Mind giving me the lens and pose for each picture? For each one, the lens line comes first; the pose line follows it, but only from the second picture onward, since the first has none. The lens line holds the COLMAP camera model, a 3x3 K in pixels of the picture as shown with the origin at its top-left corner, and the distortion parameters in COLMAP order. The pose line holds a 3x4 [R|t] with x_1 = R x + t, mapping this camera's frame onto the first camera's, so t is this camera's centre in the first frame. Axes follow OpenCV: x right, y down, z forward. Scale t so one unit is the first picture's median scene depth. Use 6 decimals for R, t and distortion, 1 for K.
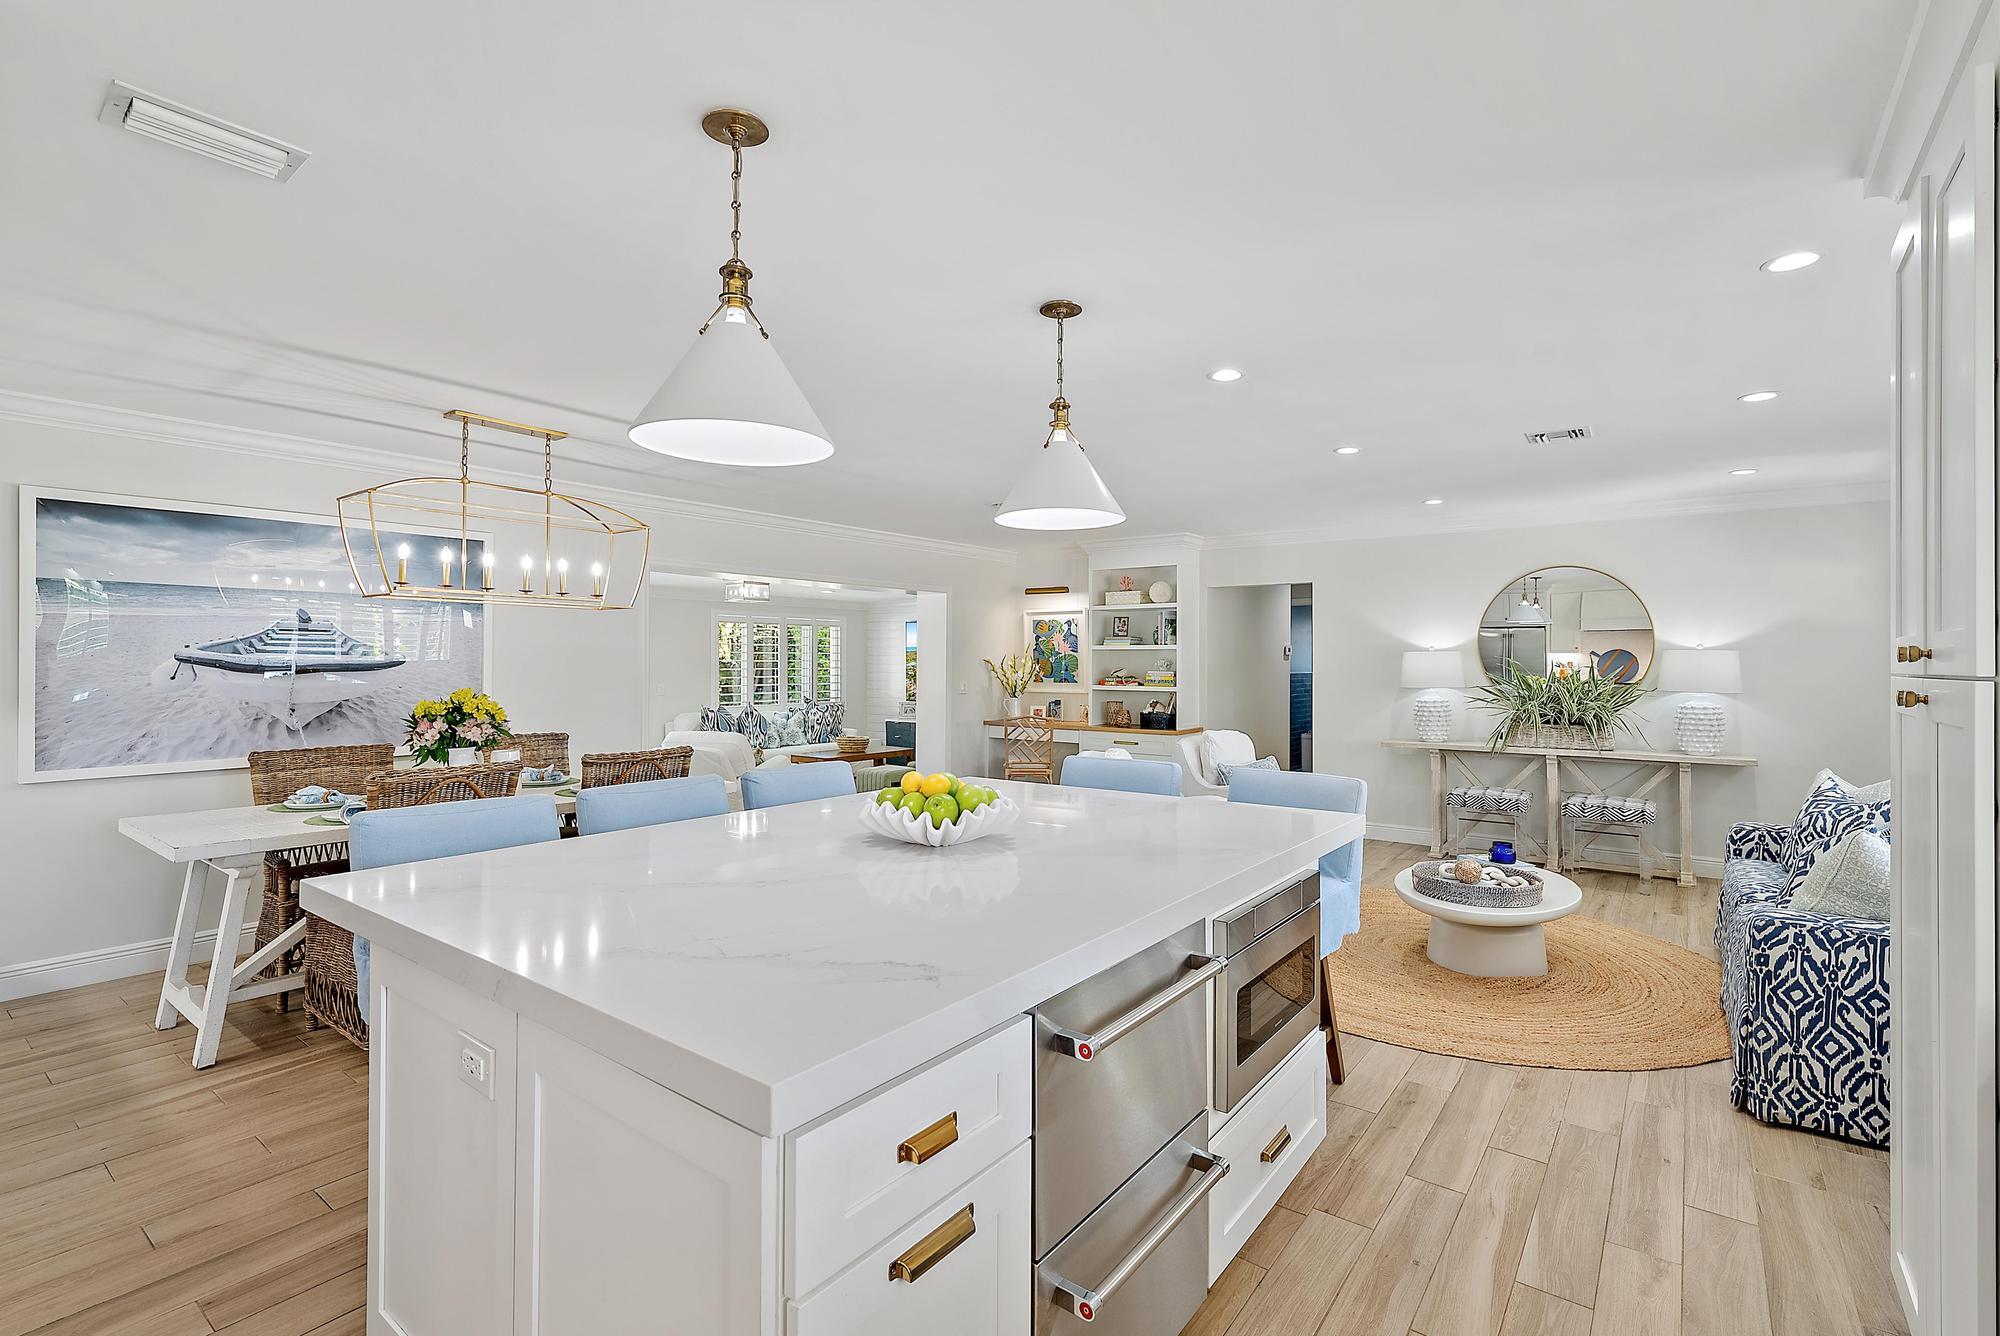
lens RADIAL K [[906.9, 0, 999.4], [0, 906.9, 658.5], [0, 0, 1]] dist [0.000041, 0.000011]
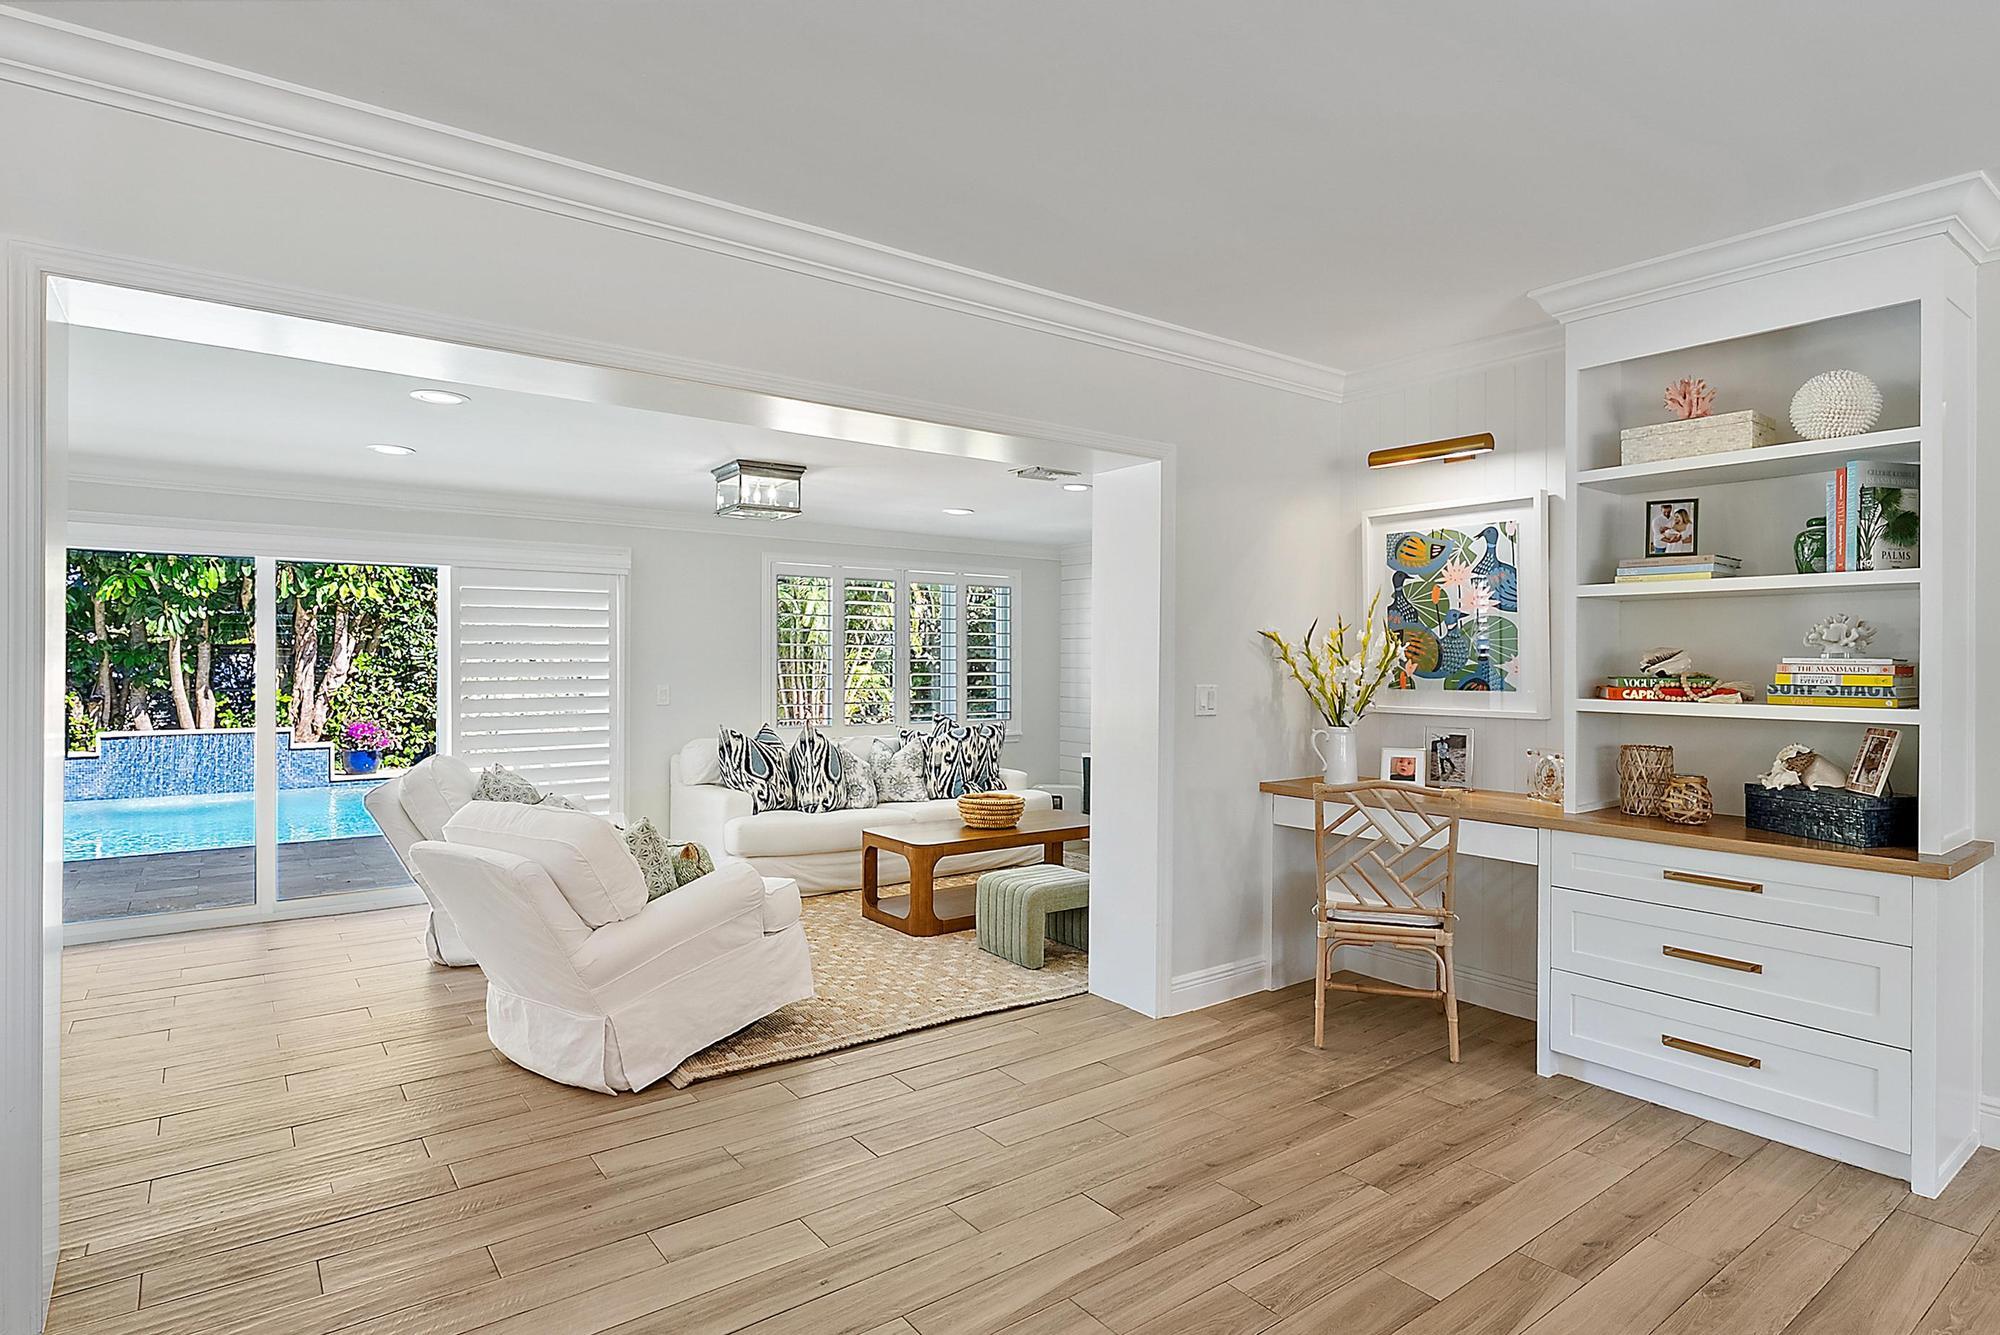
lens RADIAL K [[1041.6, 0, 995.4], [0, 1041.6, 640.0], [0, 0, 1]] dist [-0.012990, -0.000685]
pose [[0.959764, -0.002519, -0.280798, -0.000454], [-0.002610, 0.999837, -0.017890, 0.013769], [0.280797, 0.017903, 0.959600, 0.526927]]
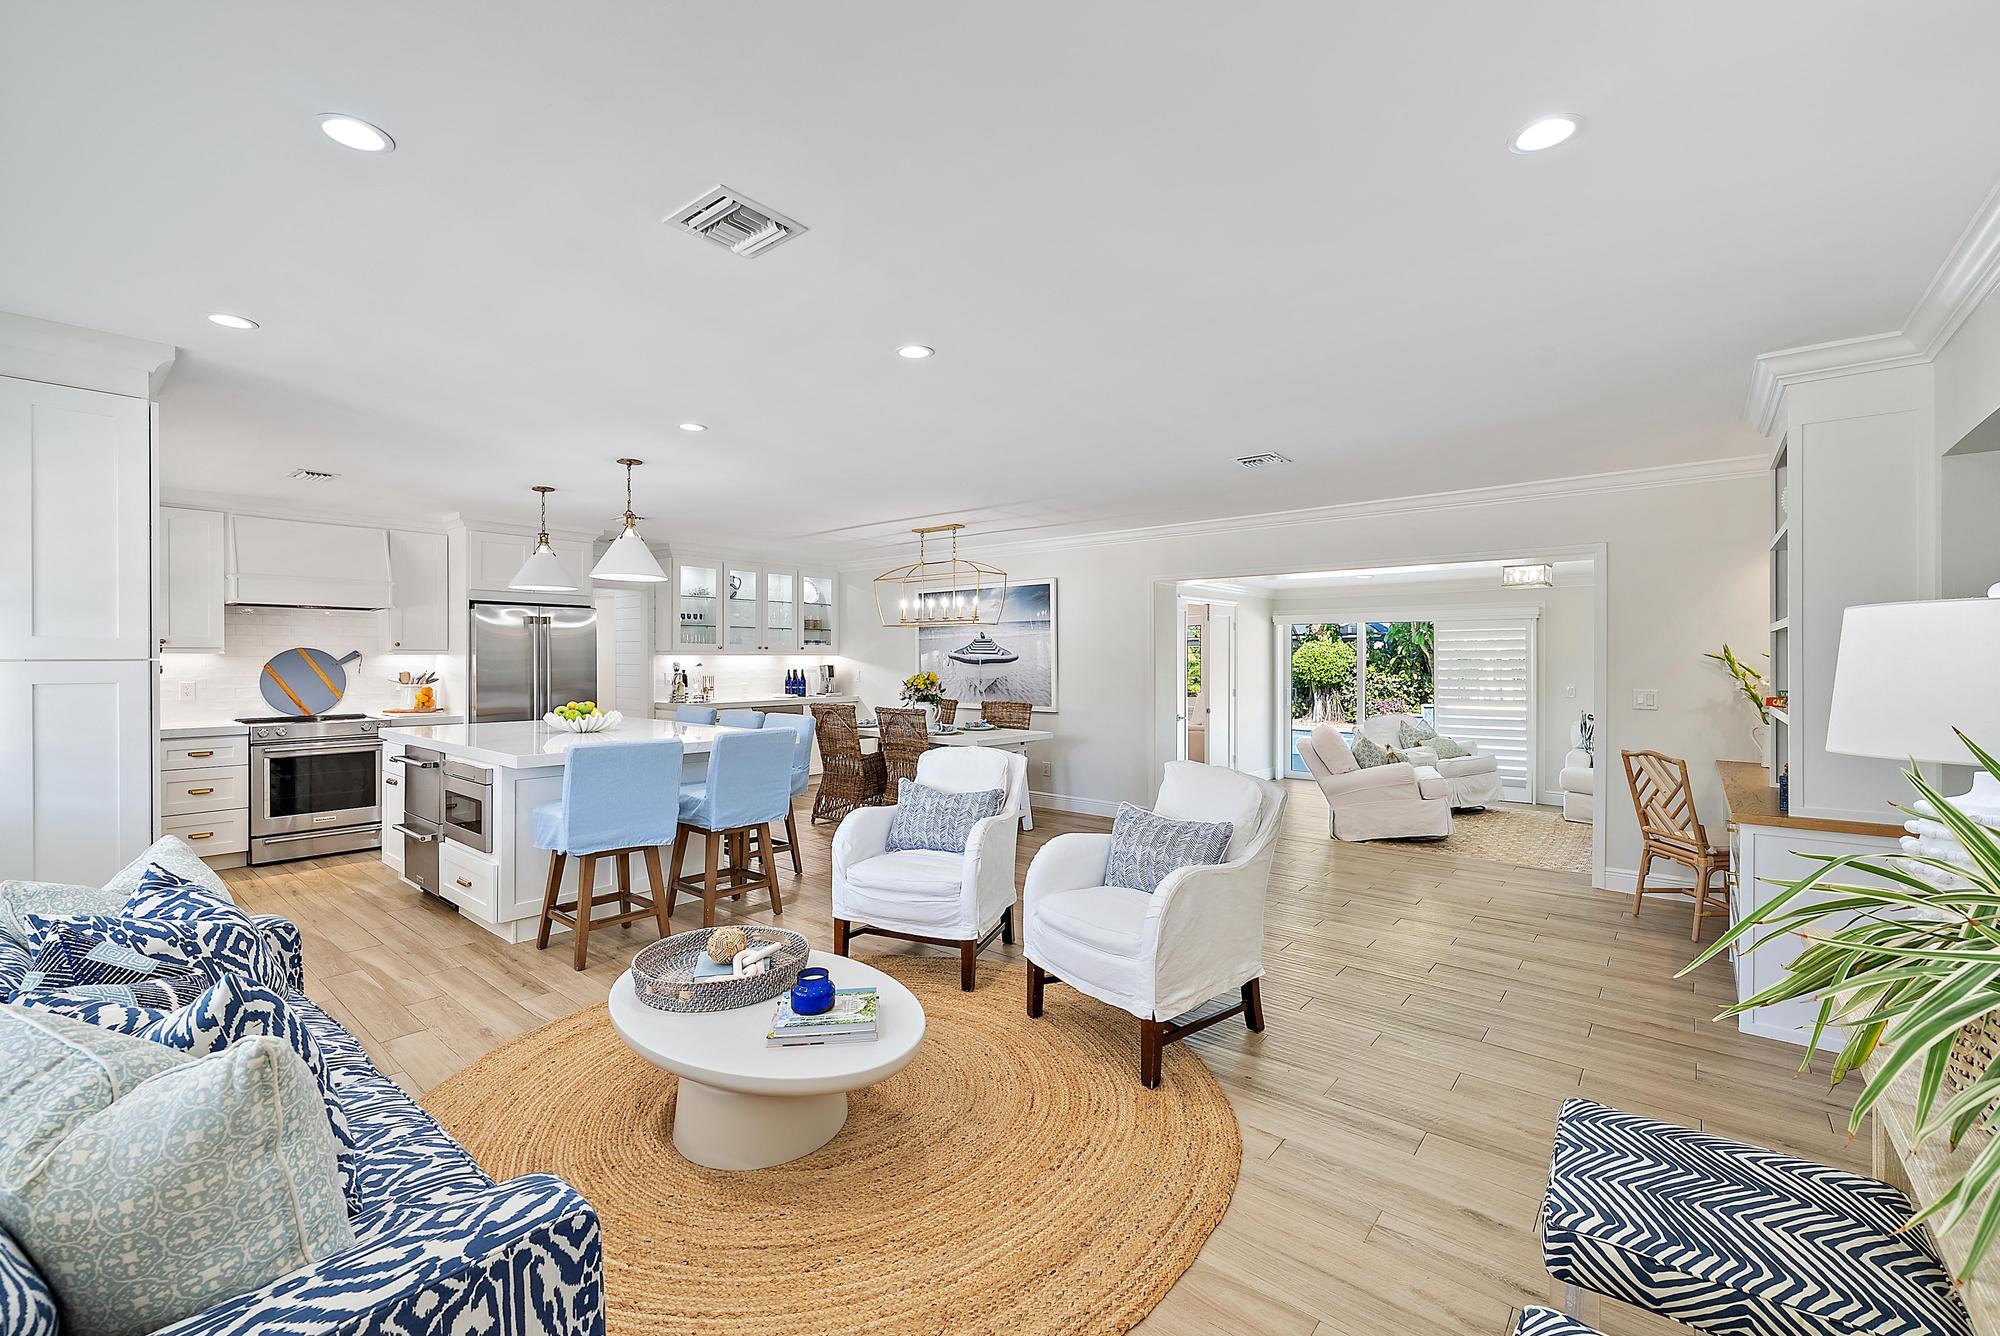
lens RADIAL K [[827.6, 0, 999.0], [0, 827.6, 665.6], [0, 0, 1]] dist [-0.003296, -0.000155]
pose [[-0.045430, 0.006563, -0.998946, 0.531223], [0.000971, 0.999978, 0.006526, 0.004272], [0.998967, -0.000674, -0.045435, 0.571005]]
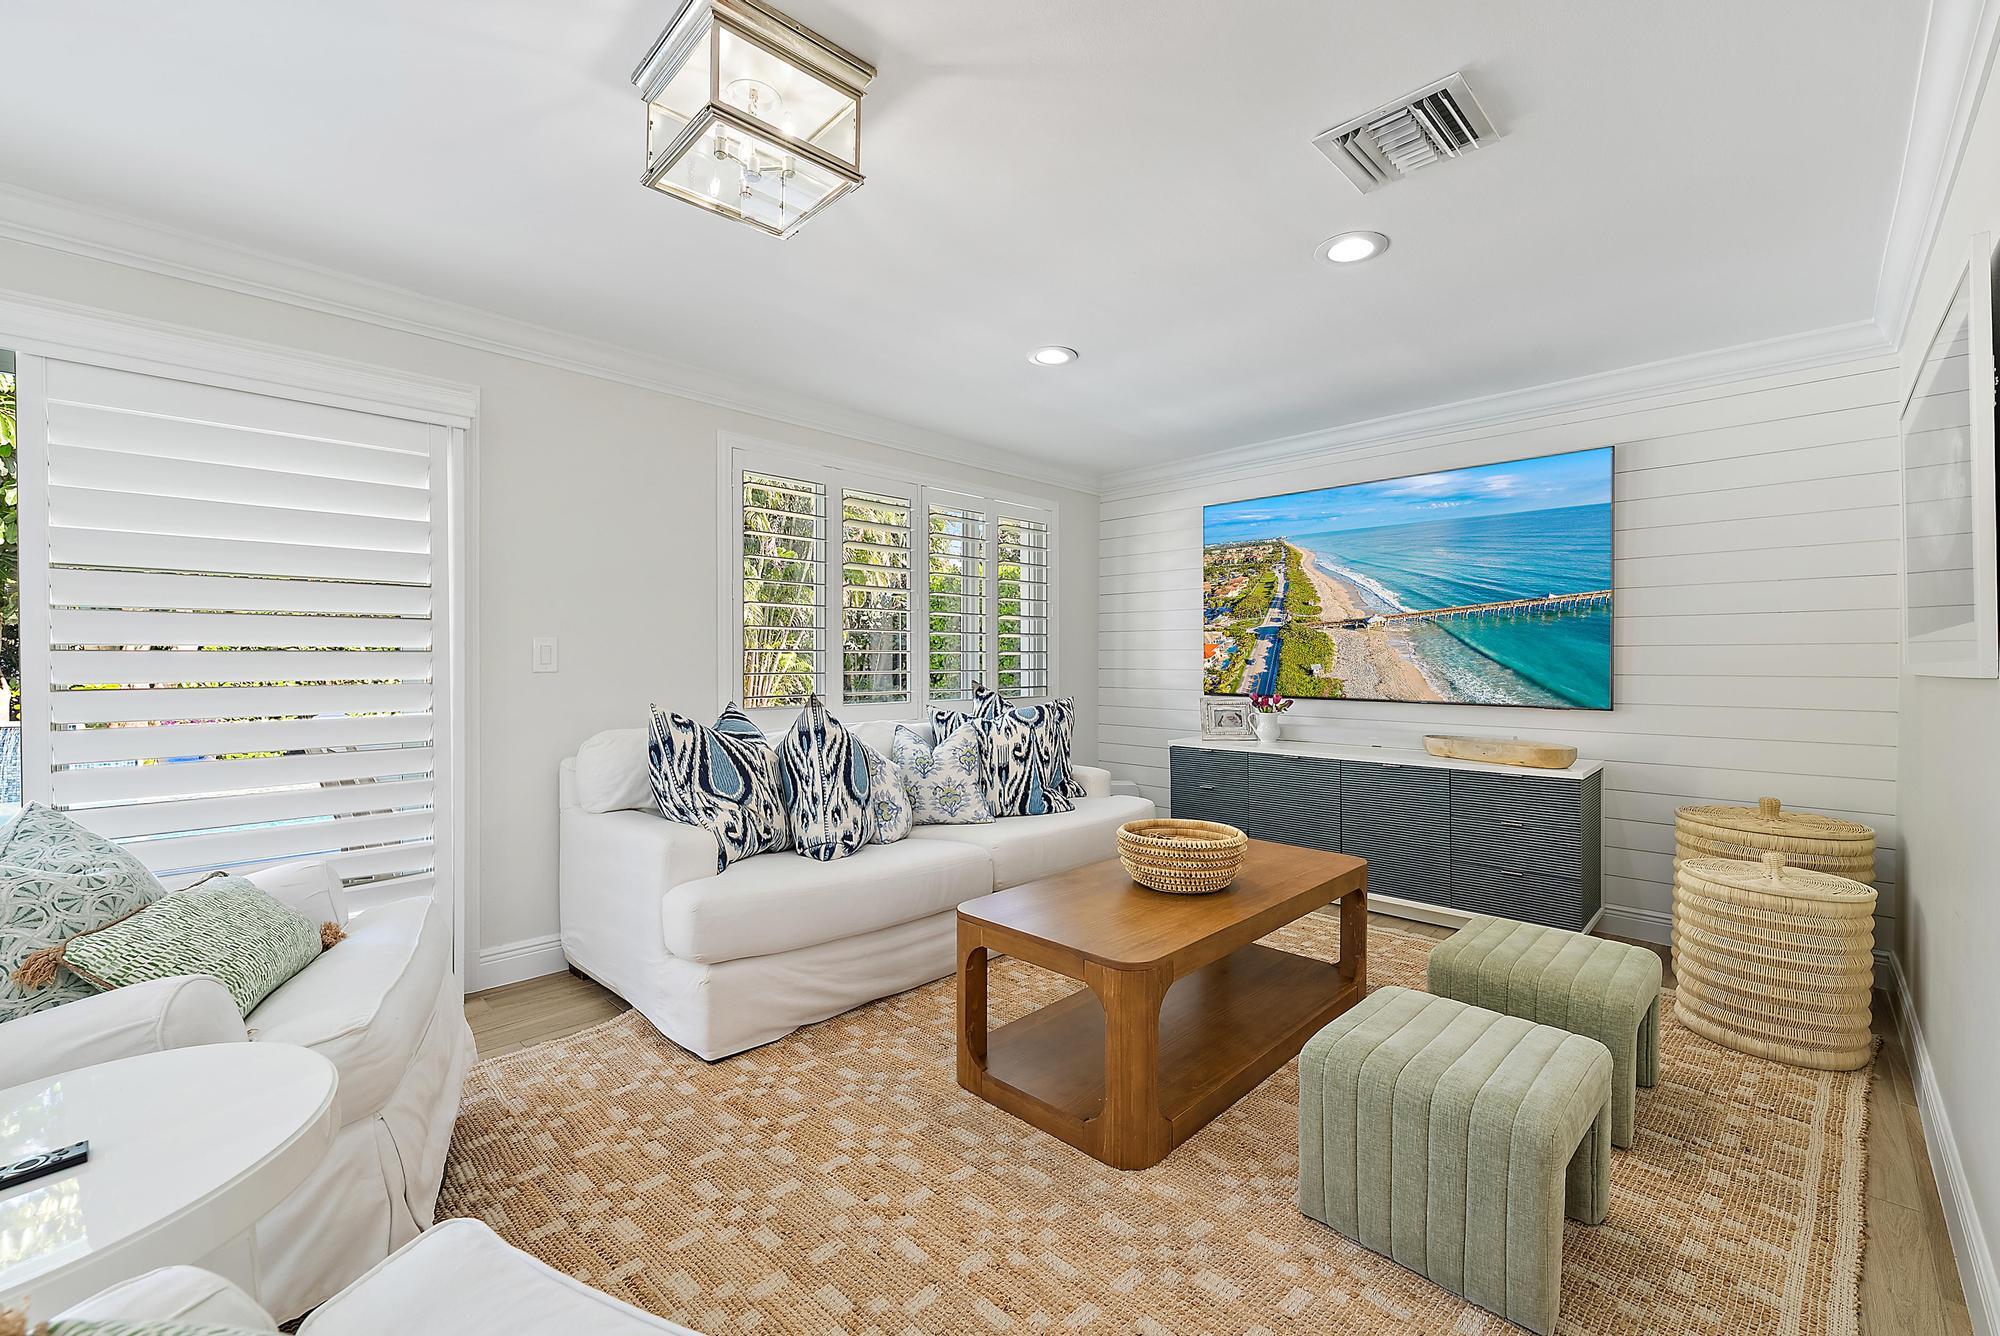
lens RADIAL K [[827.6, 0, 995.5], [0, 827.6, 657.5], [0, 0, 1]] dist [-0.003296, -0.000155]
pose [[0.990747, 0.000672, -0.135720, -0.209929], [-0.000919, 0.999998, -0.001754, 0.042395], [0.135718, 0.001862, 0.990746, 0.866546]]
